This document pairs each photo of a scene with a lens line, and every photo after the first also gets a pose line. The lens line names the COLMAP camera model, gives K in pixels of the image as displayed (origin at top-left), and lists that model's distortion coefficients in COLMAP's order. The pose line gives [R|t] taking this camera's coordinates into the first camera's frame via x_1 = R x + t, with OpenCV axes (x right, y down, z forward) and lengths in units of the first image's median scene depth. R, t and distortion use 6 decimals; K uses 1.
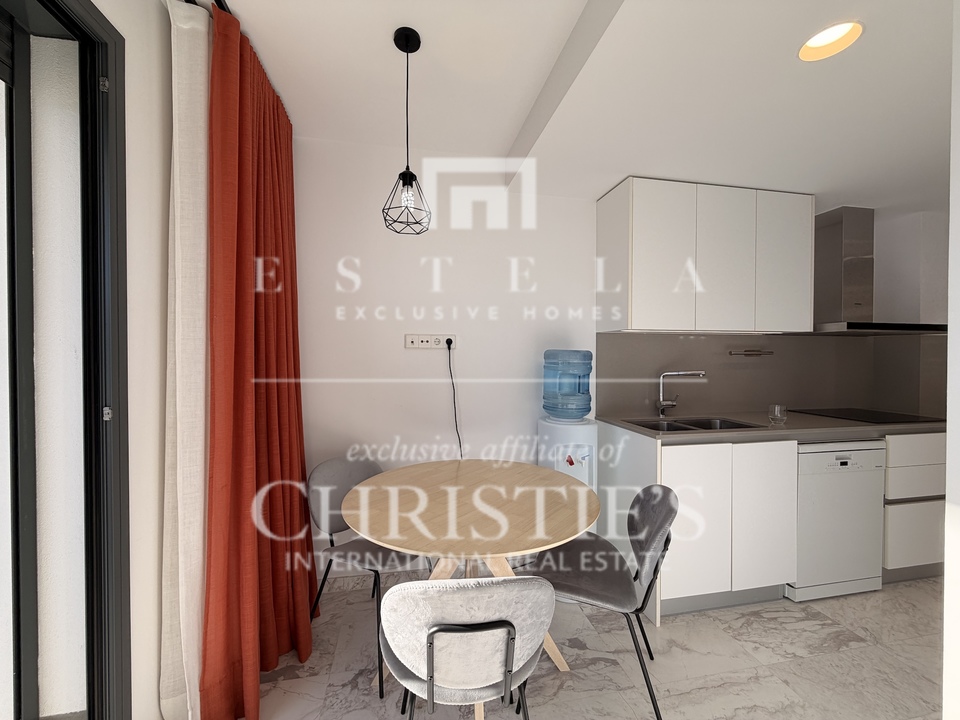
lens RADIAL K [[383.2, 0, 477.5], [0, 383.2, 360.9], [0, 0, 1]] dist [0.002147, -0.000066]
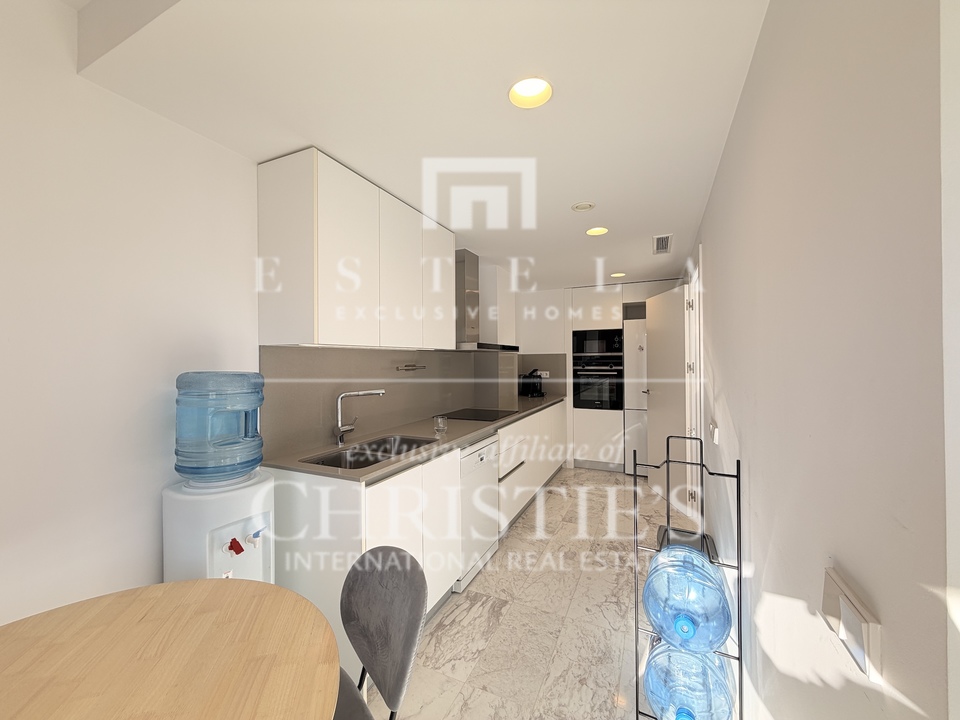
lens RADIAL K [[383.2, 0, 477.5], [0, 383.2, 360.9], [0, 0, 1]] dist [0.002147, -0.000066]
pose [[0.596033, -0.008340, 0.802916, -0.027657], [0.023216, 0.999707, -0.006850, -0.033909], [-0.802624, 0.022723, 0.596052, 0.270114]]
